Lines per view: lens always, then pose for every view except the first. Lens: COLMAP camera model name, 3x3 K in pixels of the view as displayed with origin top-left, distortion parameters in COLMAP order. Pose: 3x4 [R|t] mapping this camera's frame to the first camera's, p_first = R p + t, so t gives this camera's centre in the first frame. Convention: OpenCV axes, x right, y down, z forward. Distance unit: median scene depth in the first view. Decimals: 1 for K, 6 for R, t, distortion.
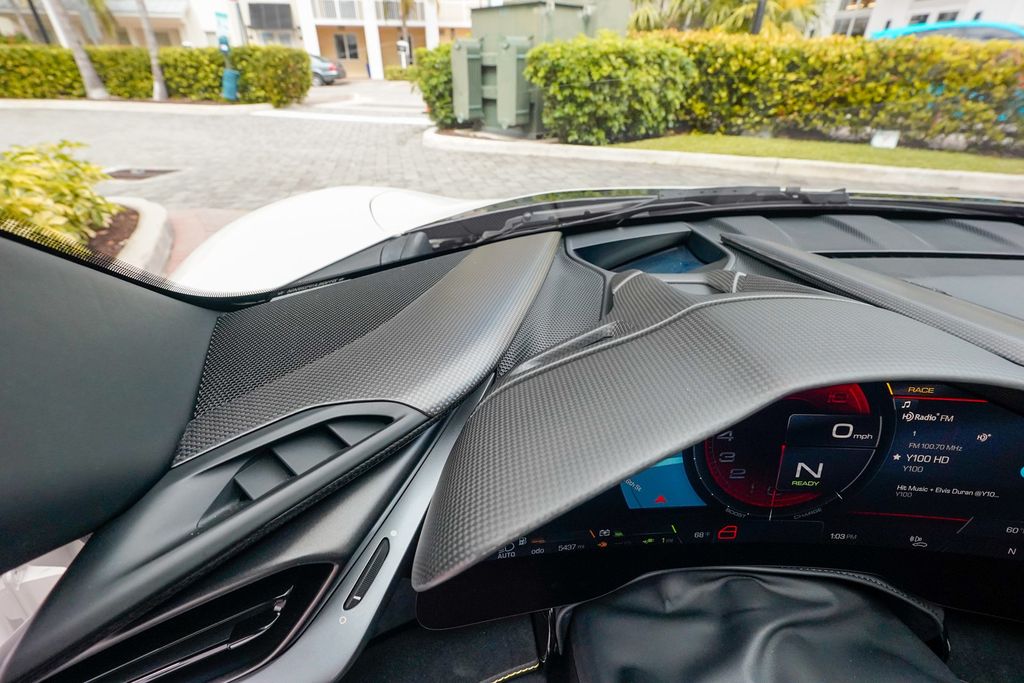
lens RADIAL K [[469.7, 0, 511.7], [0, 469.7, 344.1], [0, 0, 1]] dist [-0.017217, 0.009194]
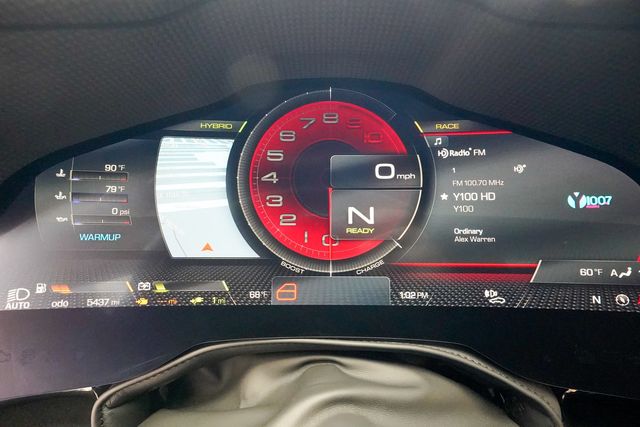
lens RADIAL K [[293.6, 0, 319.9], [0, 293.6, 213.7], [0, 0, 1]] dist [-0.017217, 0.009194]
pose [[0.999949, -0.009737, 0.002702, 0.551878], [0.010053, 0.931694, -0.363105, 0.491400], [0.001018, 0.363113, 0.931744, 0.427426]]
